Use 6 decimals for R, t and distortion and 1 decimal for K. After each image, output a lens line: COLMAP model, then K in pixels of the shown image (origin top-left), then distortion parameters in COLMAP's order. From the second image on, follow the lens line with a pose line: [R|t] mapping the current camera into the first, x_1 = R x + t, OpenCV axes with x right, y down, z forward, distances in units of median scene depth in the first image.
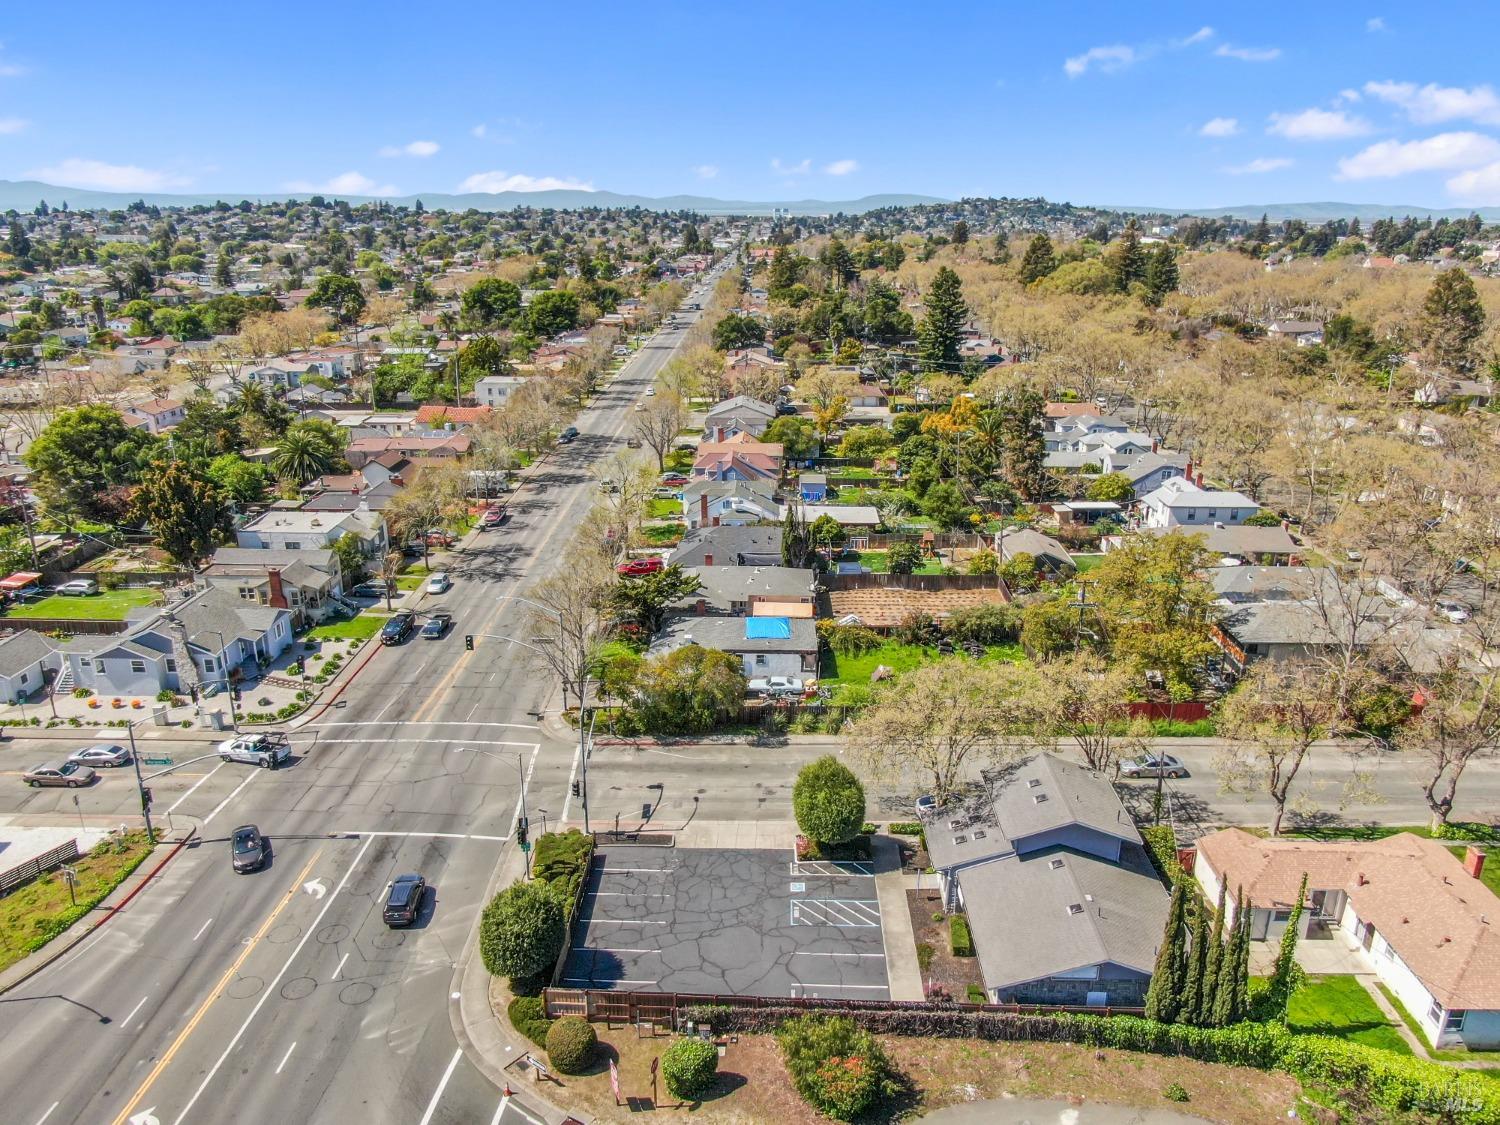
lens RADIAL K [[1079.0, 0, 750.0], [0, 1079.0, 562.5], [0, 0, 1]] dist [-0.026382, 0.014007]
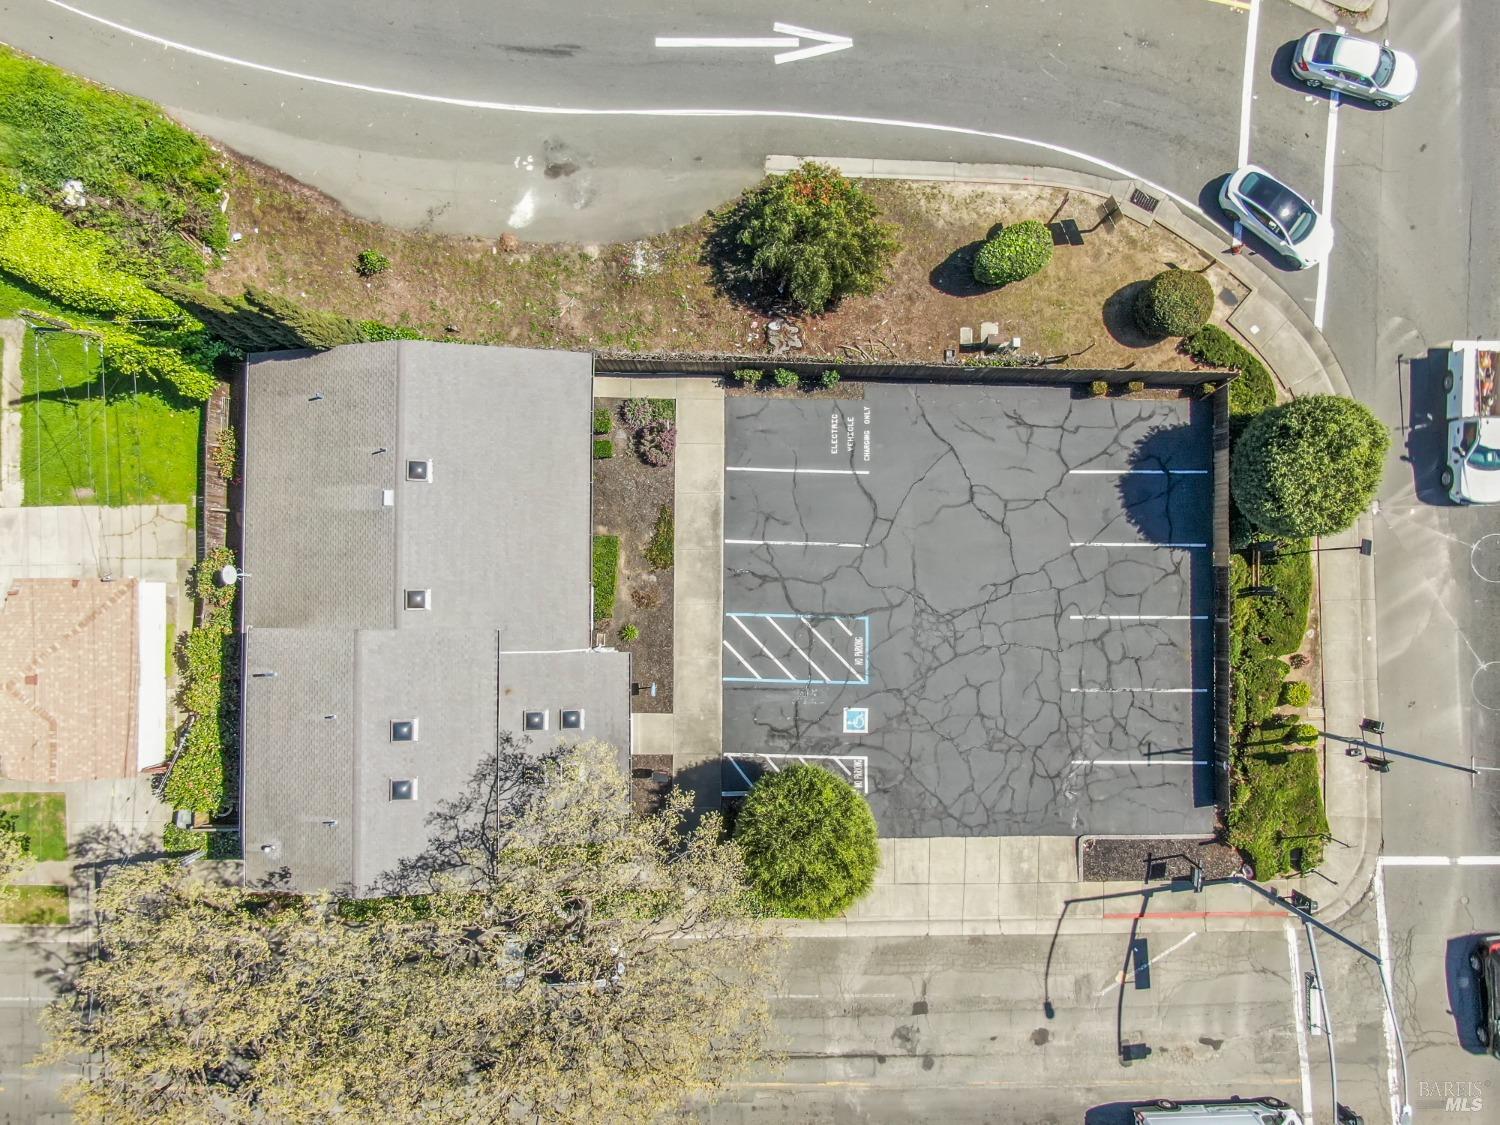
lens RADIAL K [[1079.0, 0, 750.0], [0, 1079.0, 562.5], [0, 0, 1]] dist [-0.026382, 0.014007]
pose [[-0.999653, 0.025604, -0.006121, 0.072096], [-0.013343, -0.292354, 0.956217, -0.163043], [0.022694, 0.955967, 0.292594, 0.521251]]
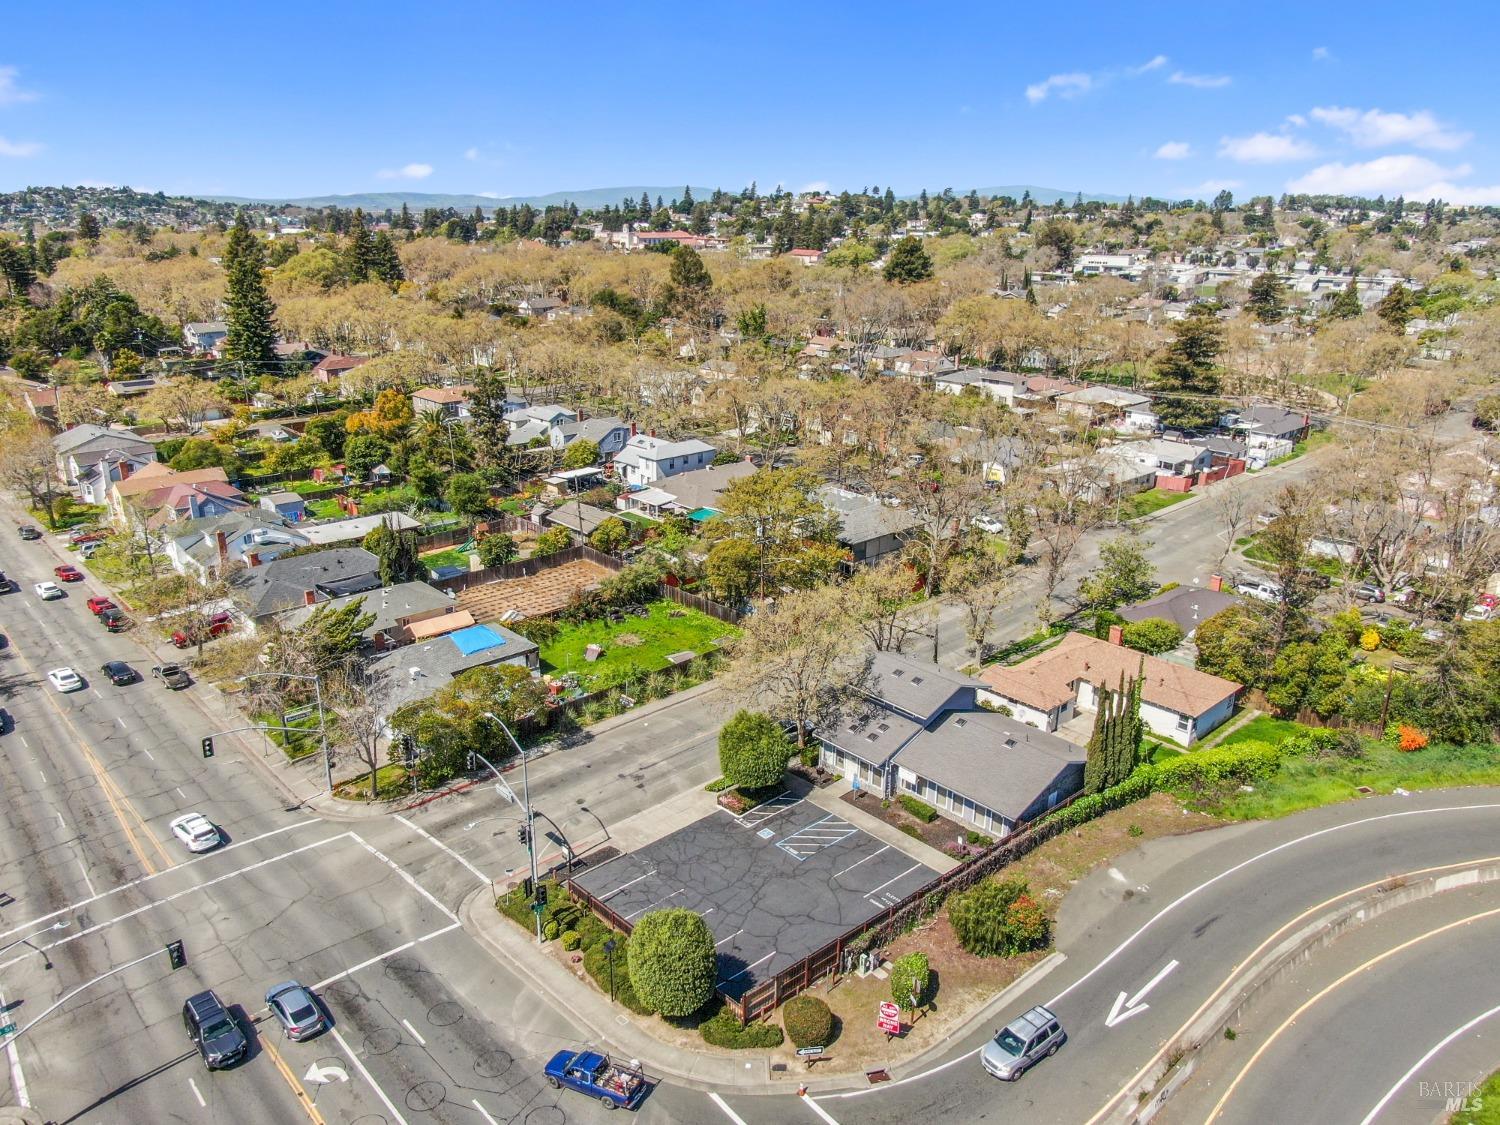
lens RADIAL K [[1079.0, 0, 750.0], [0, 1079.0, 562.5], [0, 0, 1]] dist [-0.026382, 0.014007]
pose [[0.719034, -0.216897, 0.660262, -0.425877], [0.211327, 0.973301, 0.089593, -0.039133], [-0.662066, 0.075111, 0.745672, 0.140207]]
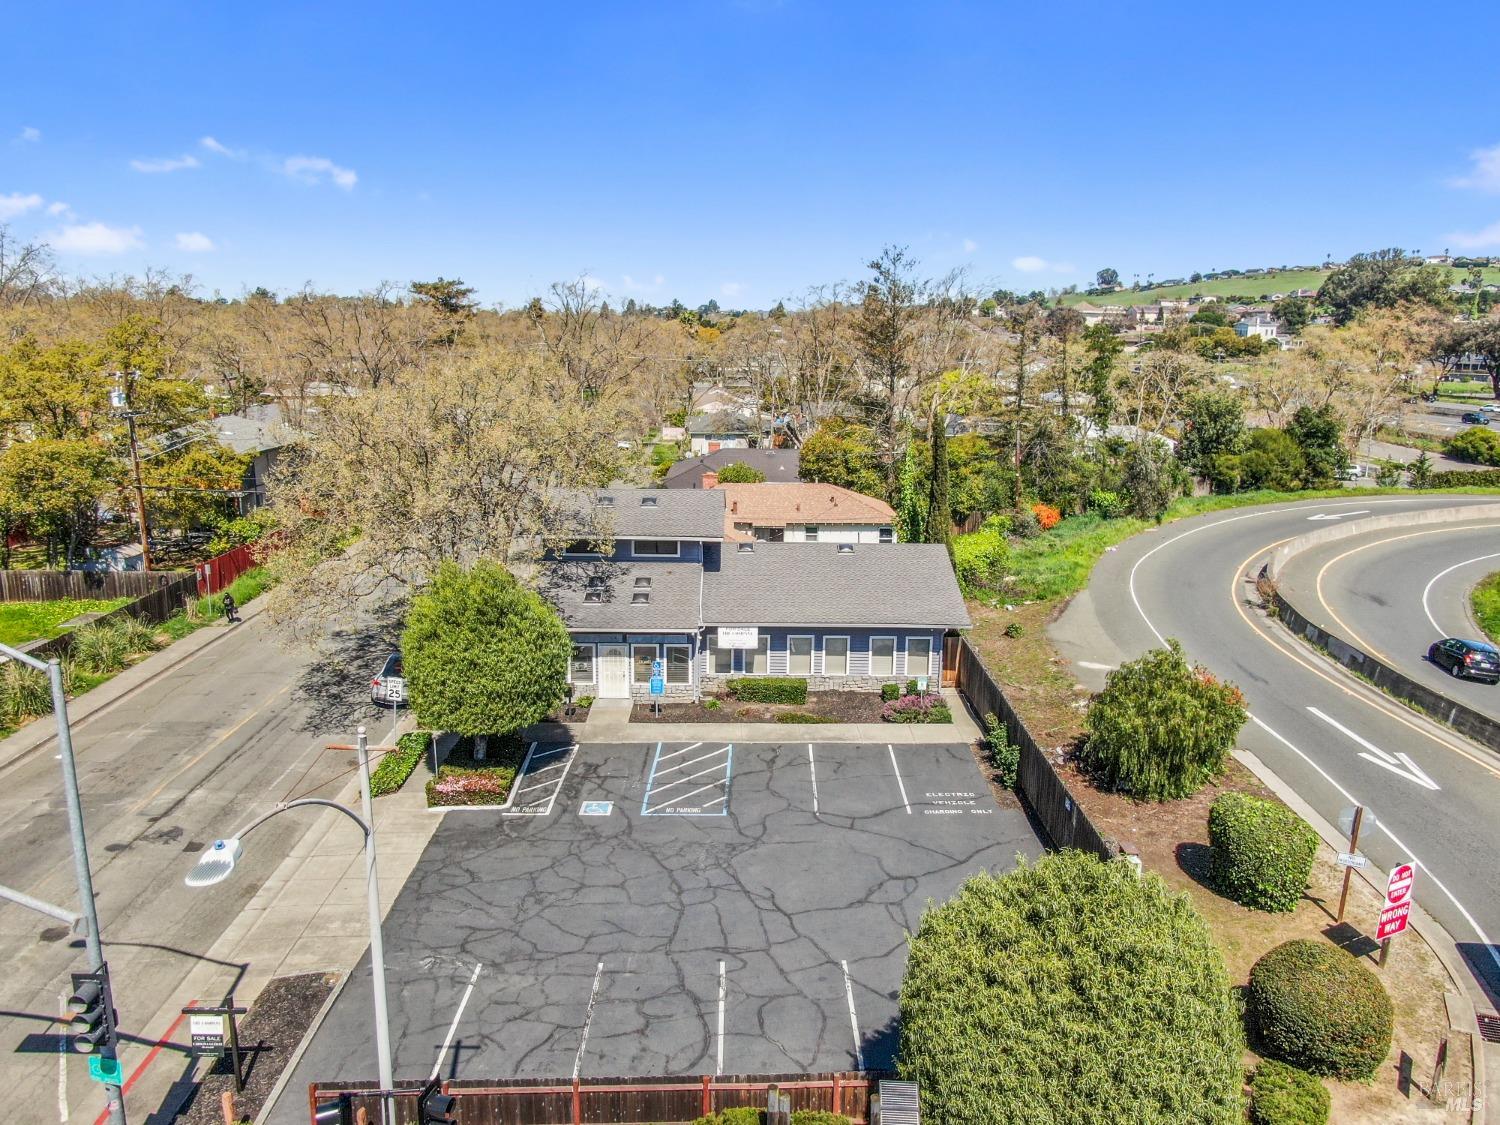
lens RADIAL K [[1079.0, 0, 750.0], [0, 1079.0, 562.5], [0, 0, 1]] dist [-0.026382, 0.014007]
pose [[-0.039331, -0.206988, 0.977553, -0.274158], [0.302132, 0.930053, 0.209086, 0.087752], [-0.952454, 0.303574, 0.025957, 0.624201]]
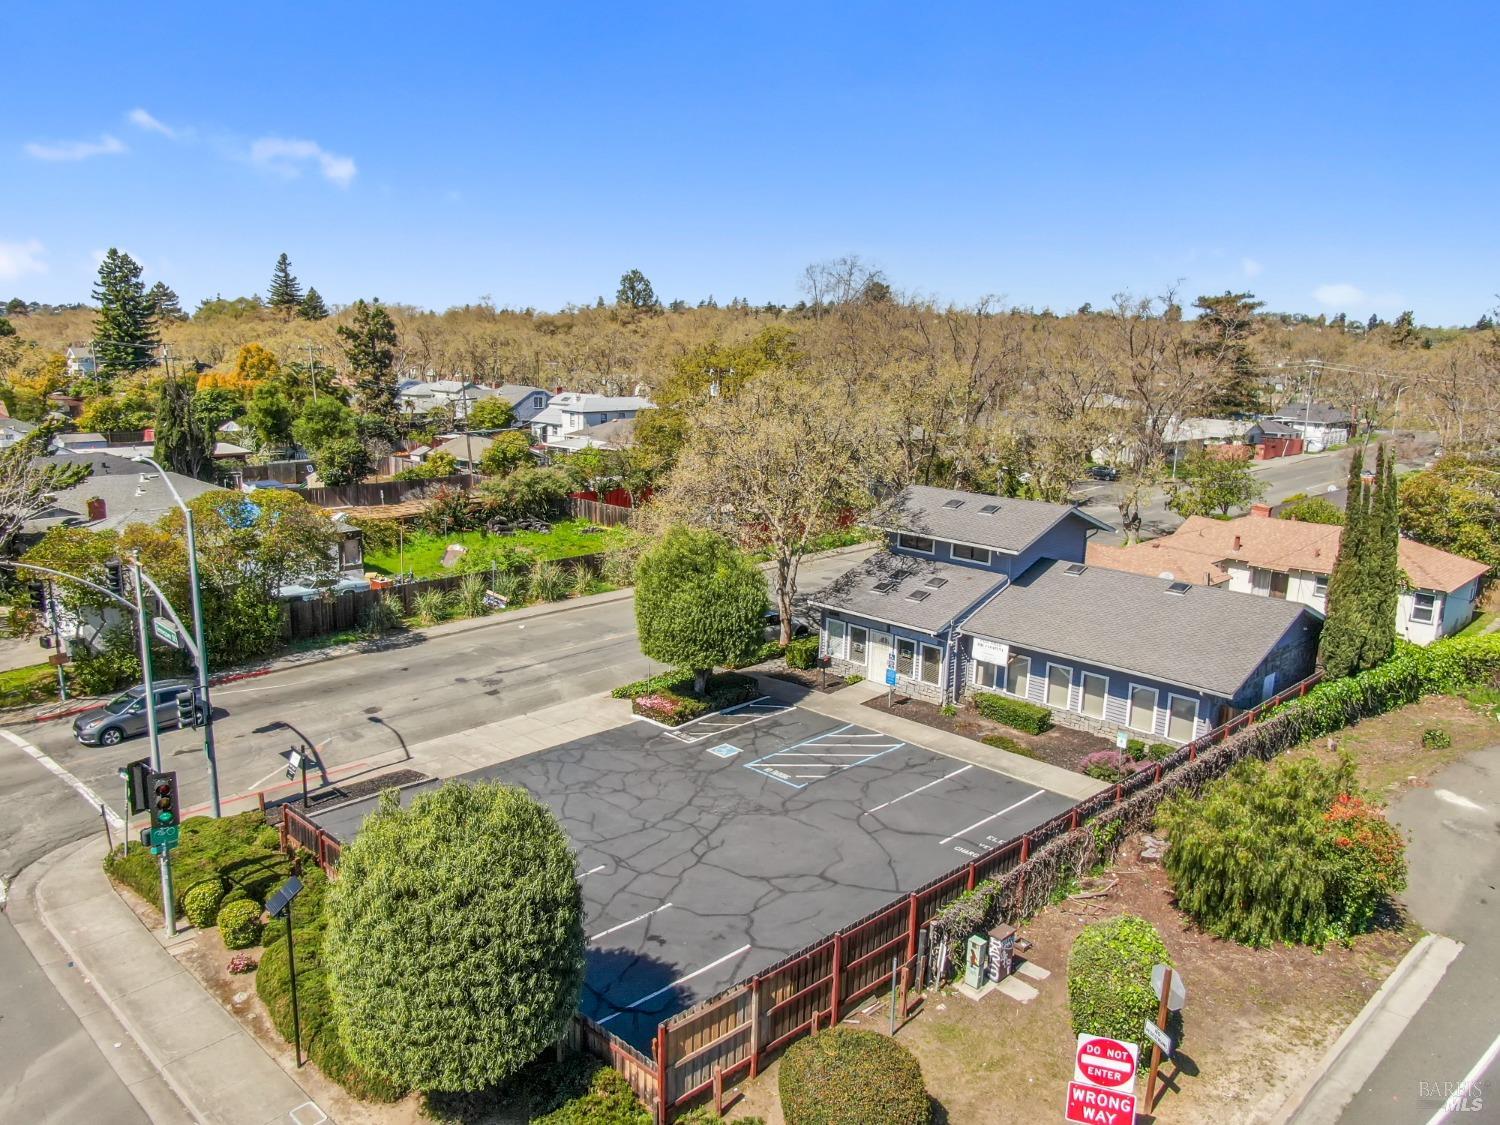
lens RADIAL K [[1079.0, 0, 750.0], [0, 1079.0, 562.5], [0, 0, 1]] dist [-0.026382, 0.014007]
pose [[0.691190, -0.135506, 0.709855, -0.220350], [0.208726, 0.977834, -0.016577, 0.155156], [-0.691874, 0.159623, 0.704153, 0.418928]]
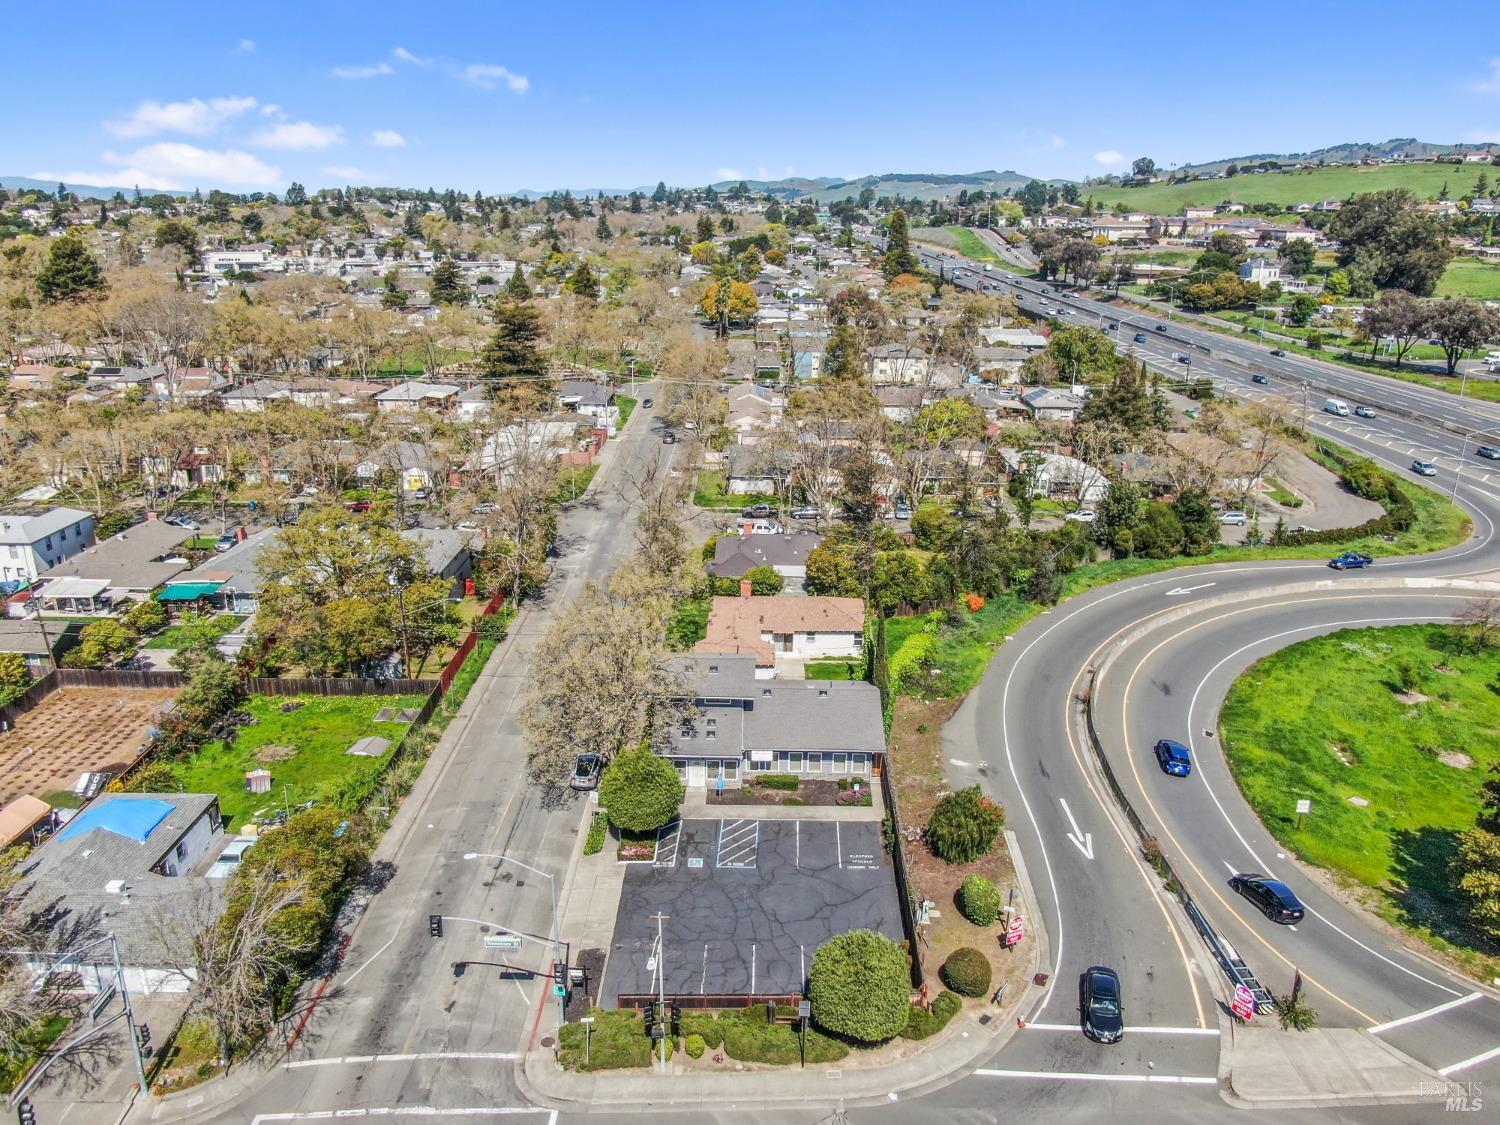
lens RADIAL K [[1079.0, 0, 750.0], [0, 1079.0, 562.5], [0, 0, 1]] dist [-0.026382, 0.014007]
pose [[-0.011704, -0.318297, 0.947919, -0.574855], [0.304459, 0.901838, 0.306583, -0.171319], [-0.952454, 0.292190, 0.086353, 0.547393]]
